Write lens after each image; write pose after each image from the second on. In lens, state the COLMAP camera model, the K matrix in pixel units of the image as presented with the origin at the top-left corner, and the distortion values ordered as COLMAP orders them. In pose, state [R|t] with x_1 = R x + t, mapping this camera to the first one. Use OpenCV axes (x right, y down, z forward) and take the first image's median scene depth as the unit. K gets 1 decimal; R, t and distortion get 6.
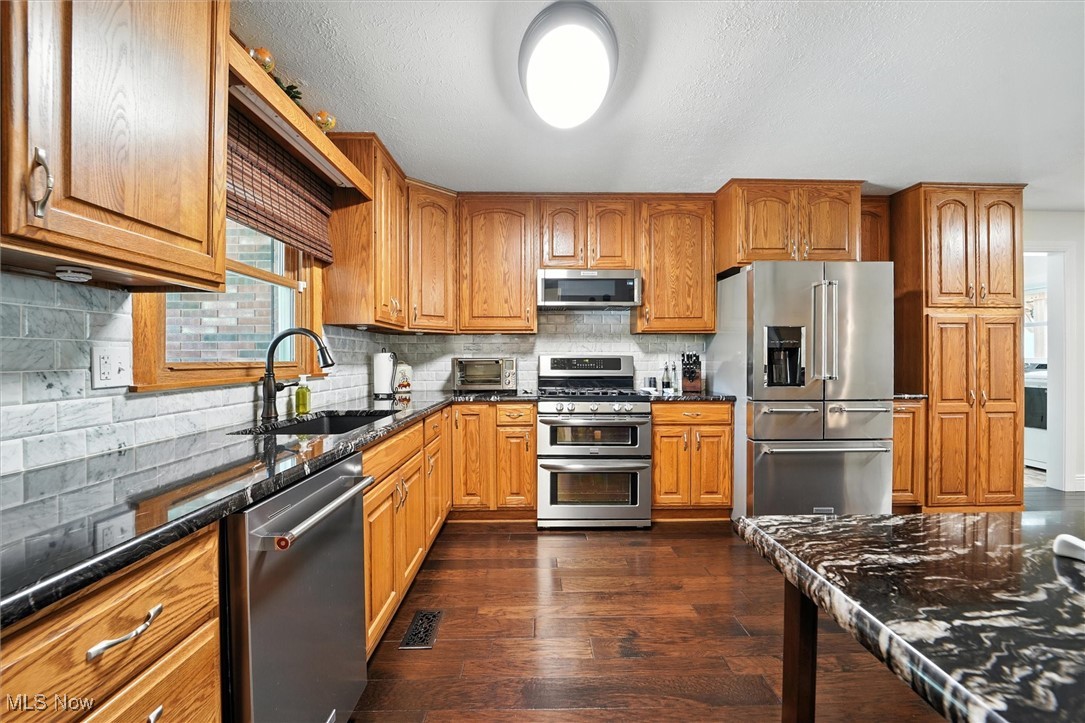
lens RADIAL K [[451.1, 0, 545.9], [0, 451.1, 360.7], [0, 0, 1]] dist [-0.022227, 0.000097]
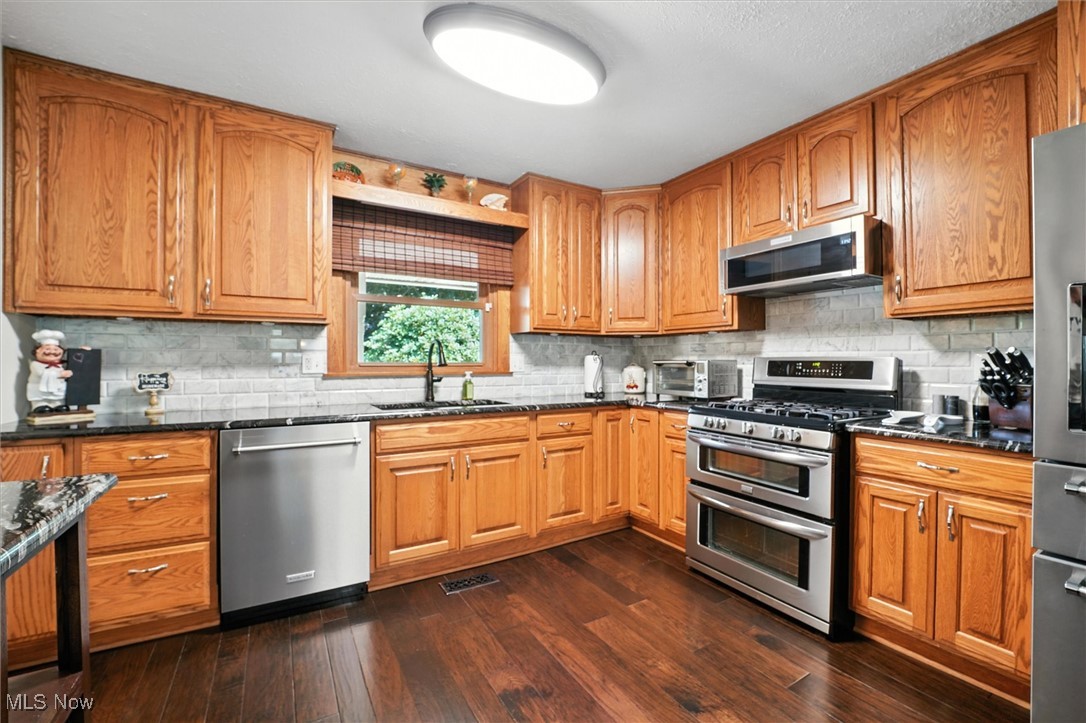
lens RADIAL K [[451.6, 0, 546.4], [0, 451.6, 360.7], [0, 0, 1]] dist [-0.022227, 0.000097]
pose [[0.506197, 0.001481, -0.862417, 0.536819], [-0.007193, 0.999971, -0.002505, -0.001069], [0.862388, 0.007472, 0.506193, 0.343621]]
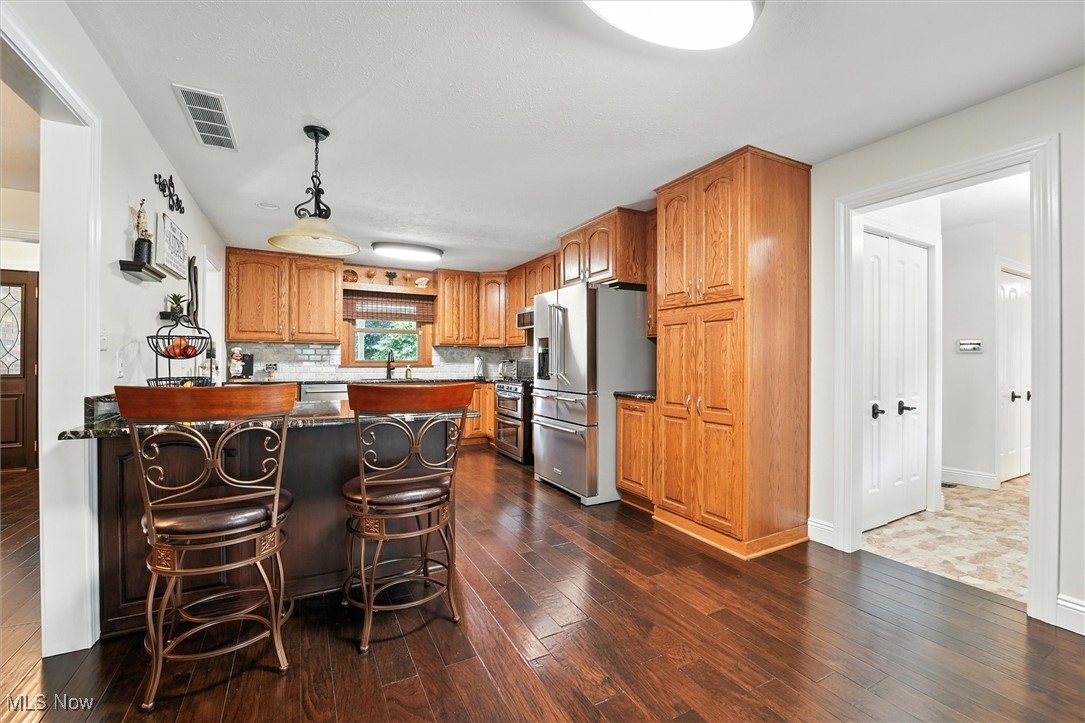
lens RADIAL K [[451.1, 0, 545.9], [0, 451.1, 360.7], [0, 0, 1]] dist [-0.022227, 0.000097]
pose [[0.471111, 0.003201, -0.882068, 1.651494], [-0.011581, 0.999930, -0.002557, 0.000771], [0.881998, 0.011420, 0.471115, 0.287434]]
